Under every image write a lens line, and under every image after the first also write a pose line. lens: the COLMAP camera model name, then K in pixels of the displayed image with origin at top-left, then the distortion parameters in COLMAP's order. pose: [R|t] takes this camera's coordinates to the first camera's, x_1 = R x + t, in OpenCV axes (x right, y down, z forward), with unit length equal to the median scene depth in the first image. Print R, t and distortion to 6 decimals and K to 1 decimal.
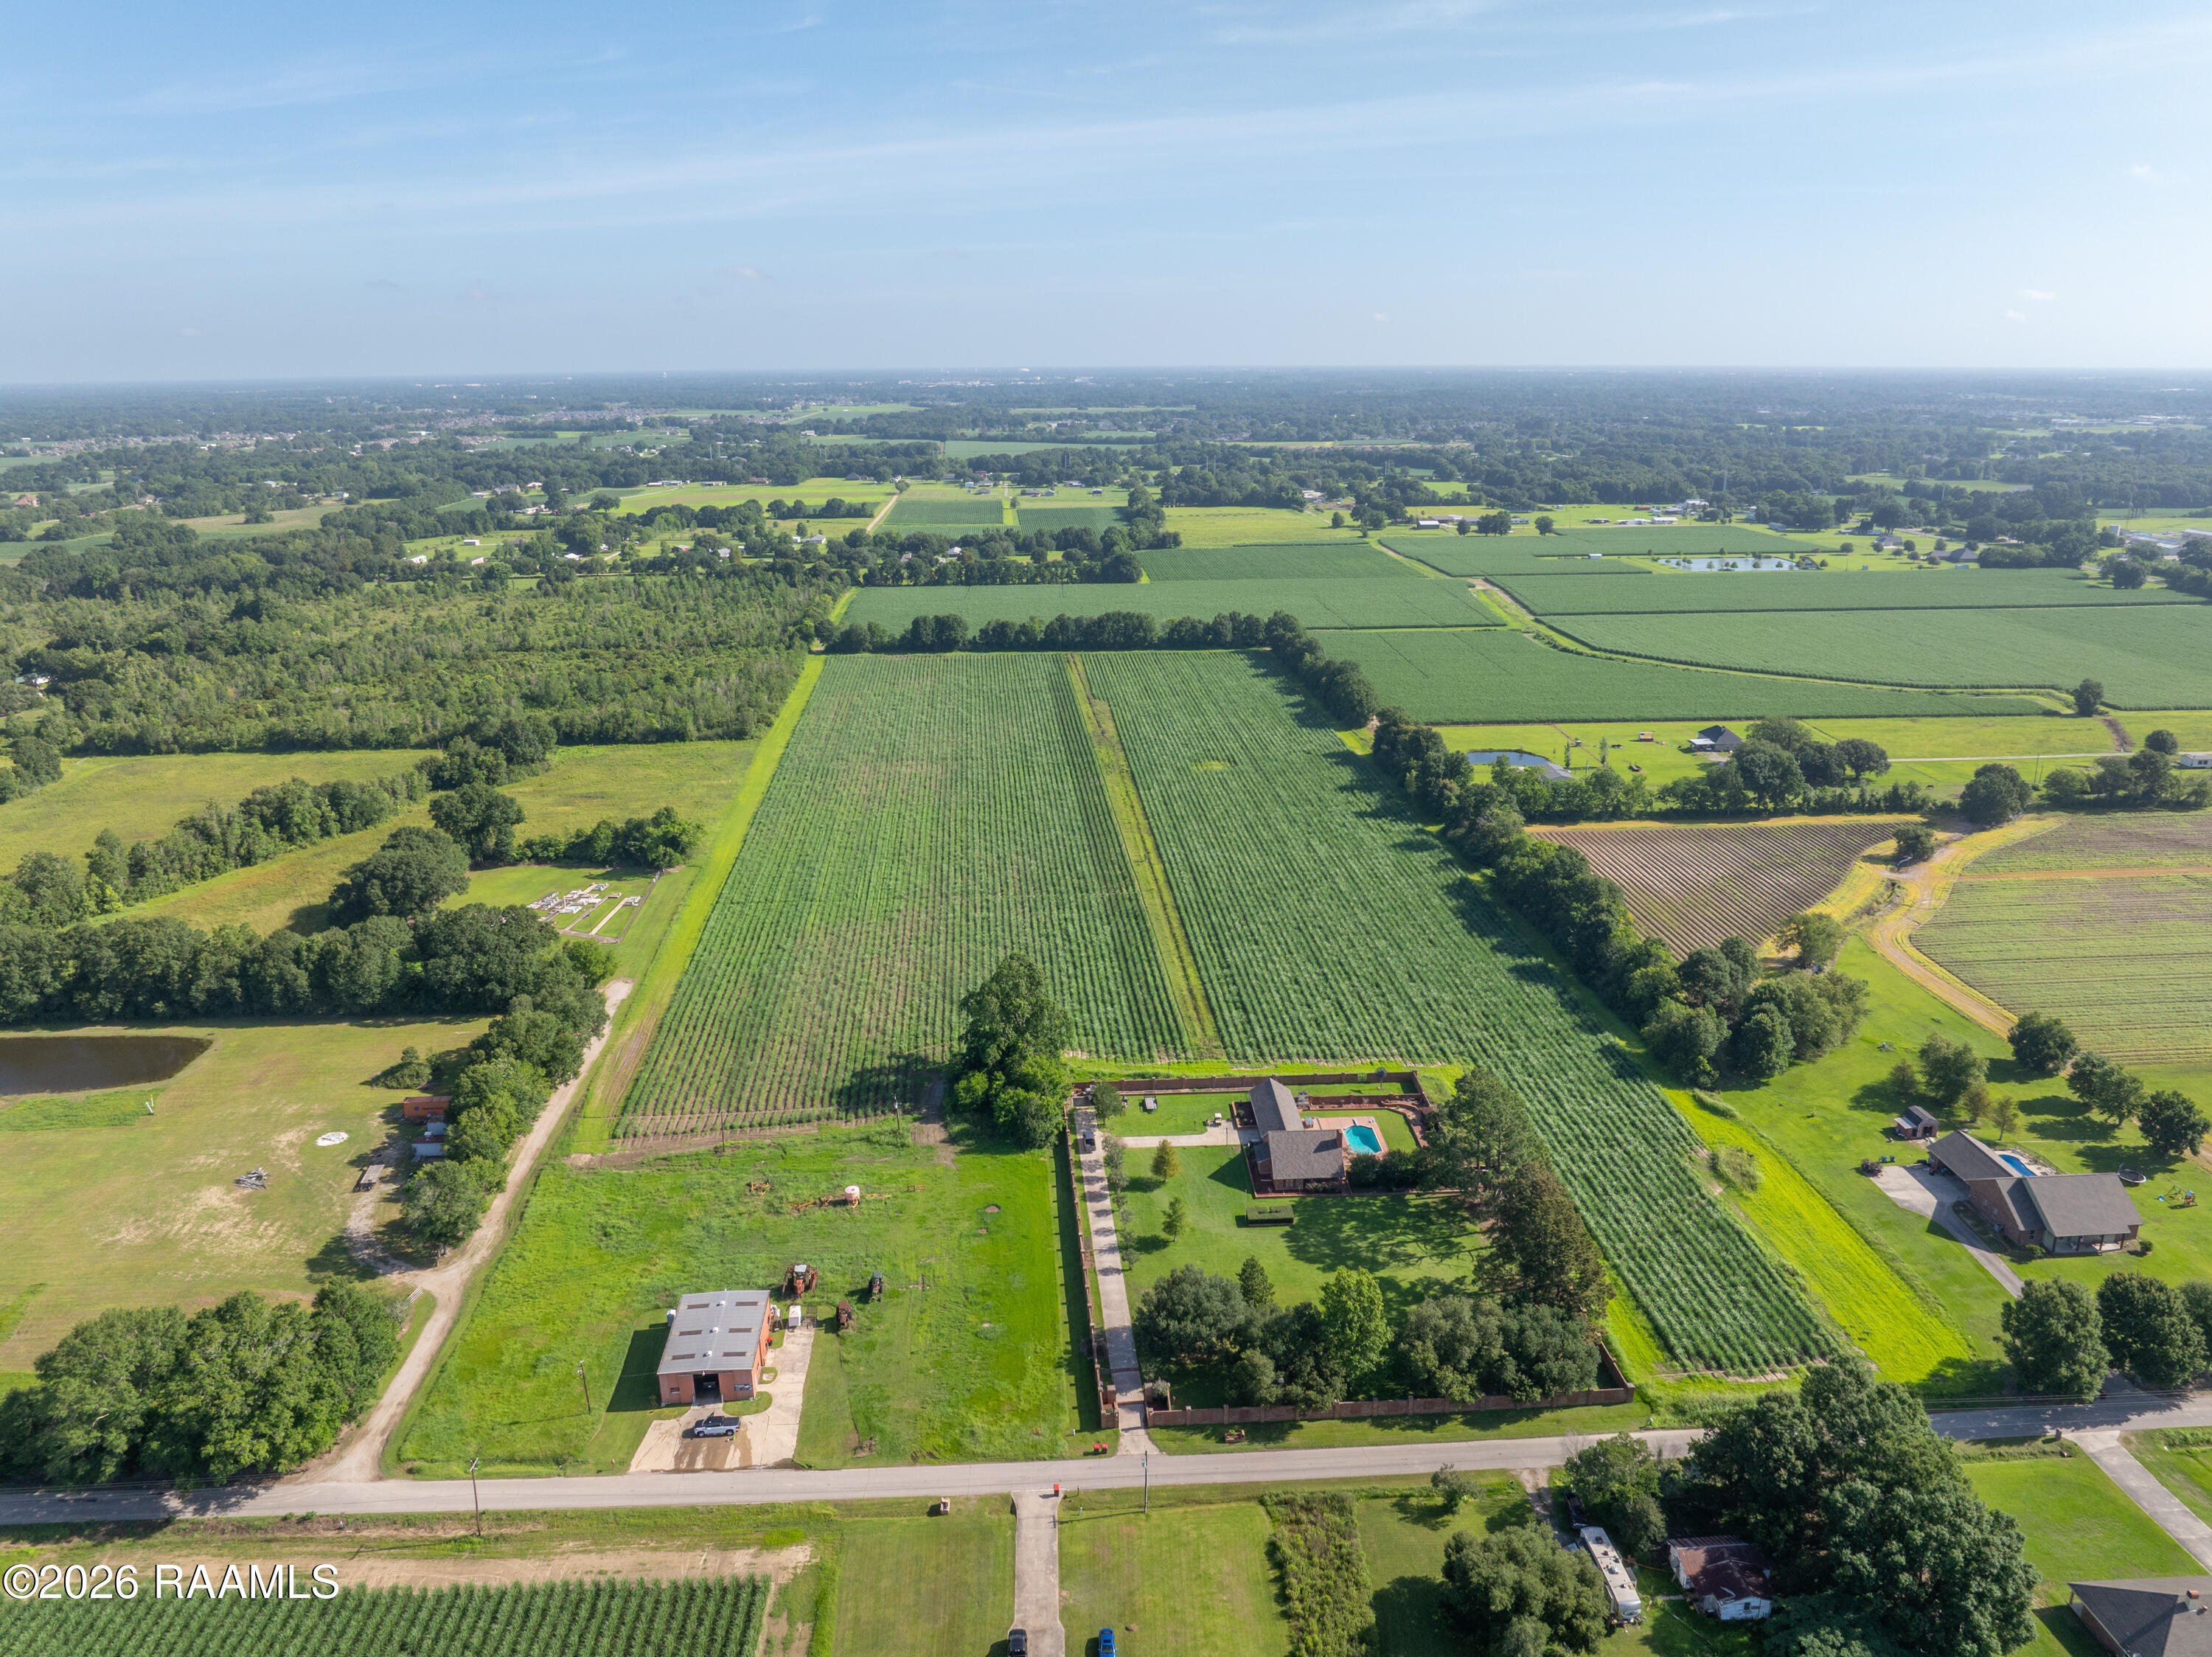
lens RADIAL K [[1542.6, 0, 1106.0], [0, 1542.6, 828.5], [0, 0, 1]] dist [-0.035398, -0.000196]
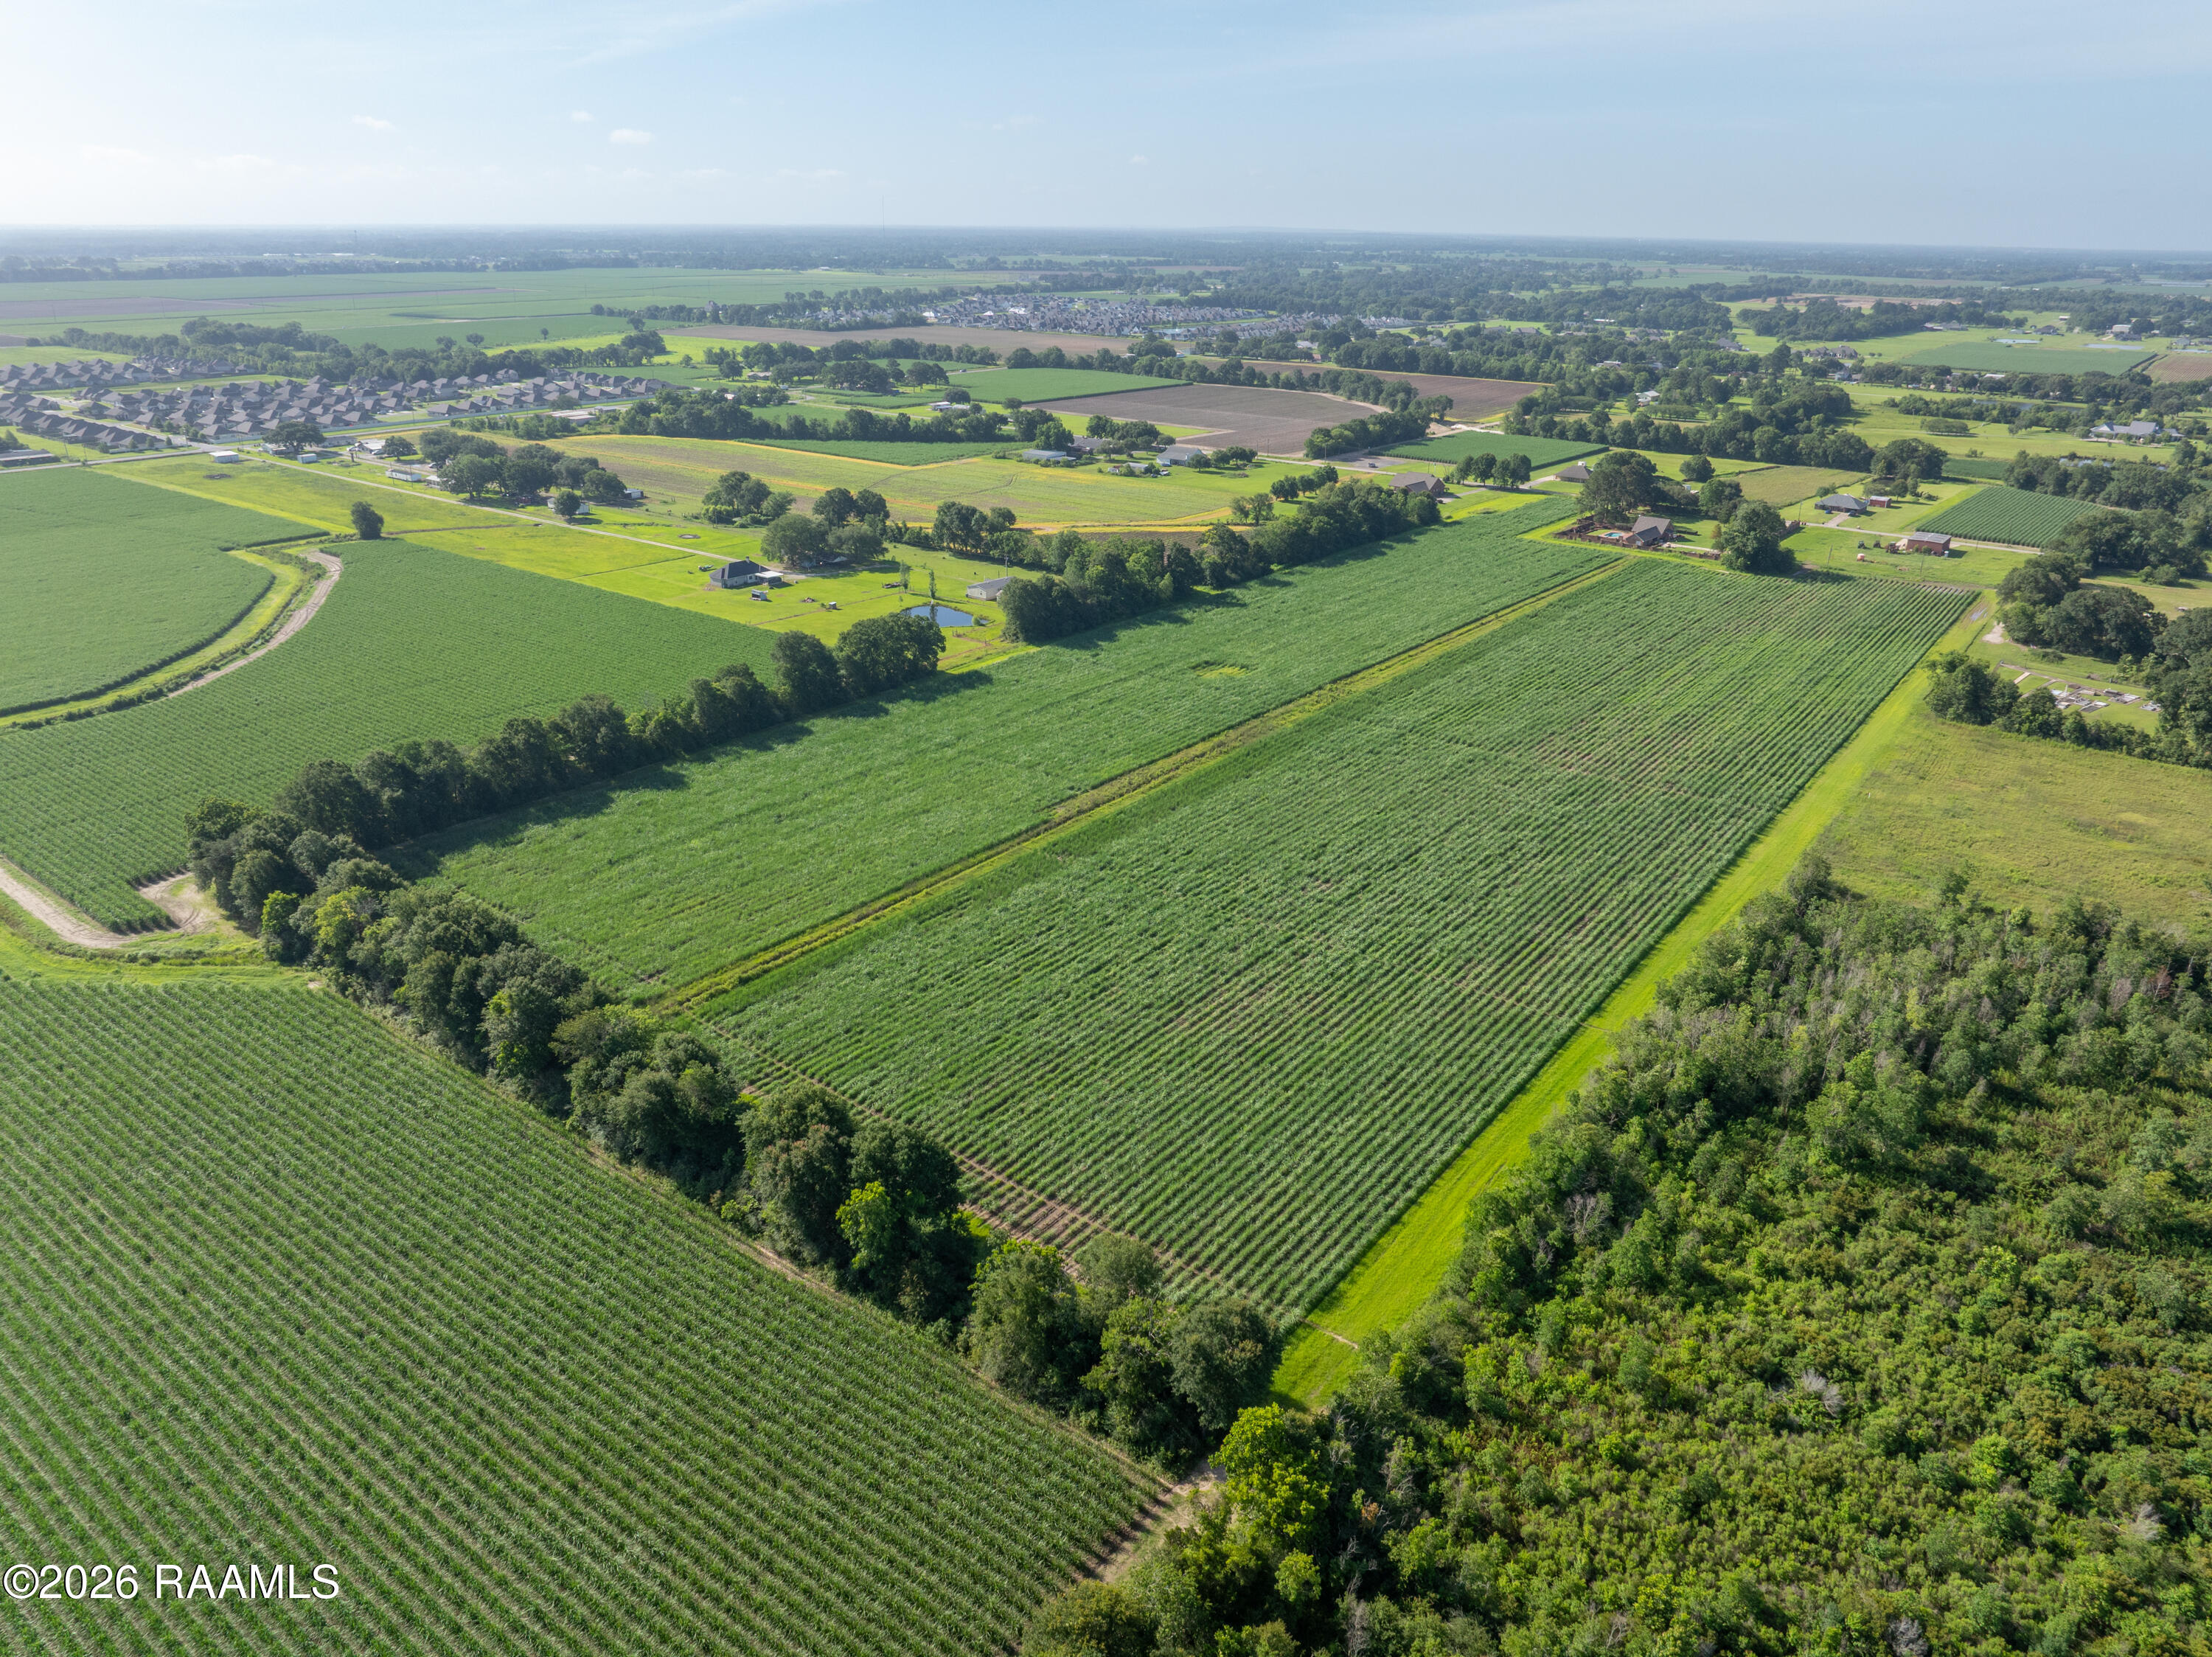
lens RADIAL K [[1549.8, 0, 1113.5], [0, 1549.8, 826.9], [0, 0, 1]] dist [-0.035467, -0.004362]
pose [[-0.756023, -0.241806, 0.608242, -0.717035], [0.182861, 0.814232, 0.550988, -0.779744], [-0.628483, 0.527784, -0.571362, 2.825197]]
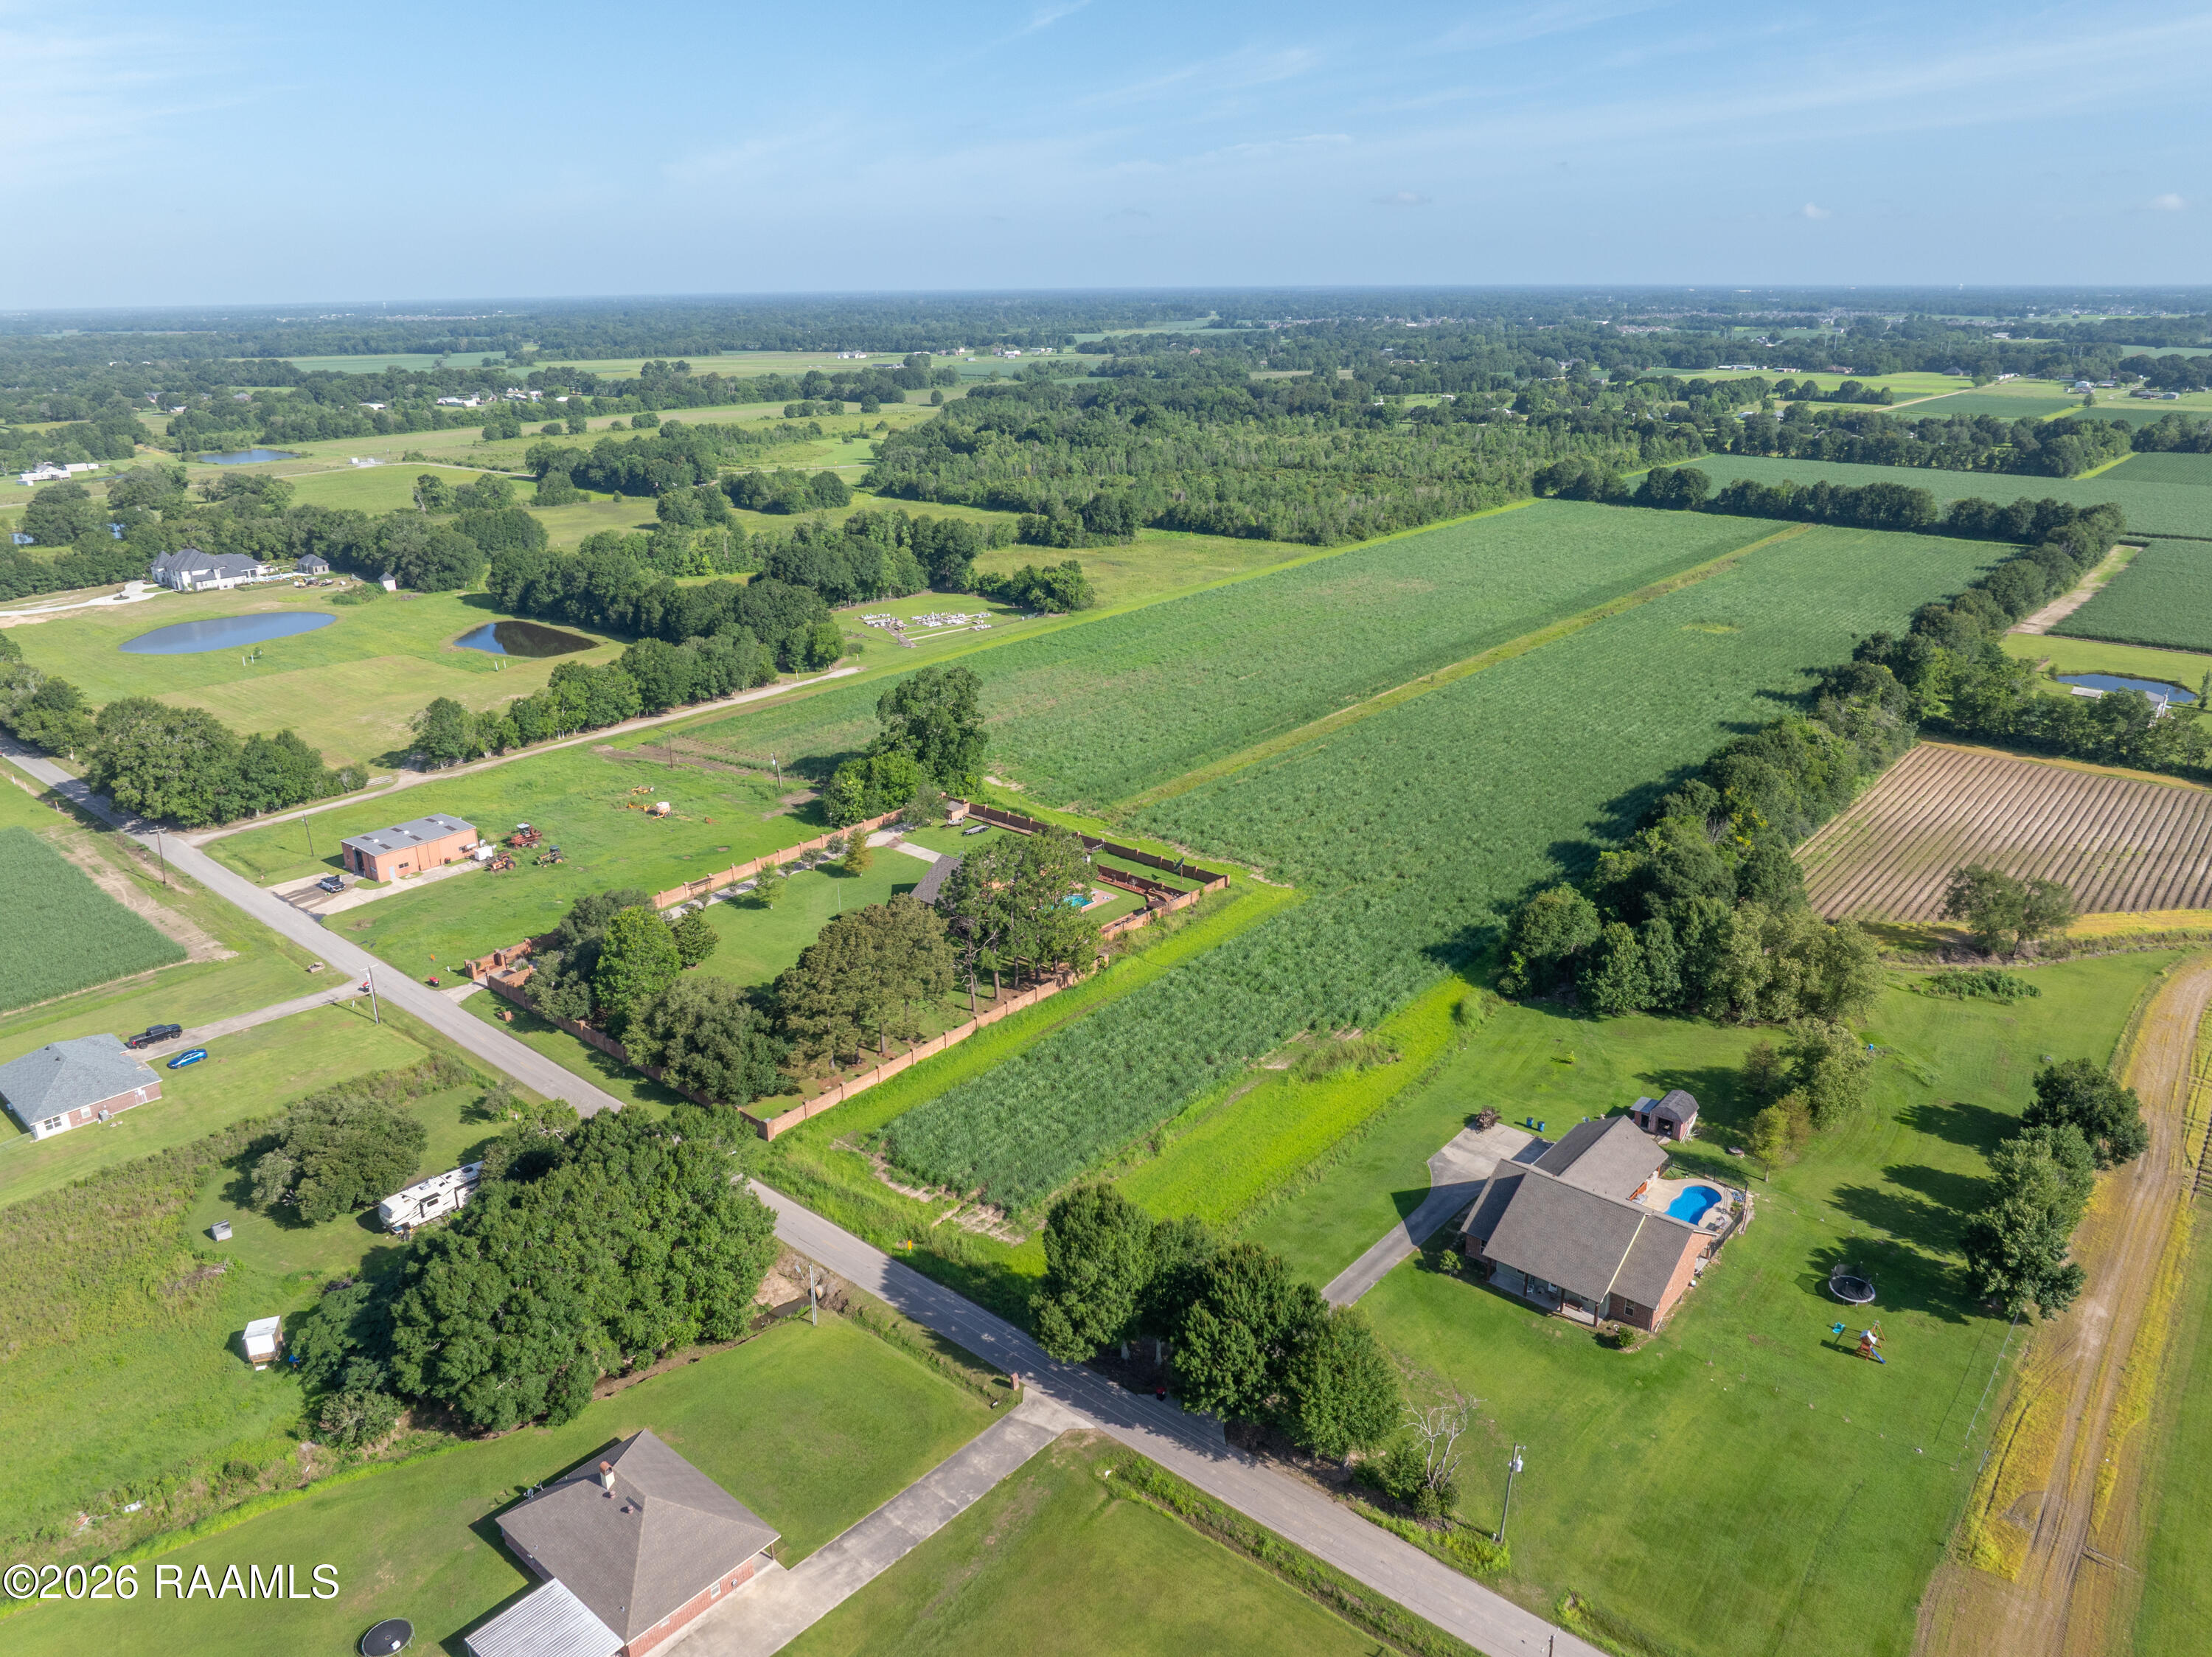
lens RADIAL K [[1542.6, 0, 1106.0], [0, 1542.6, 828.5], [0, 0, 1]] dist [-0.035398, -0.000196]
pose [[0.720892, 0.234008, -0.652345, 0.723403], [-0.198106, 0.971575, 0.129599, 0.036695], [0.664130, 0.035807, 0.746759, 0.333707]]
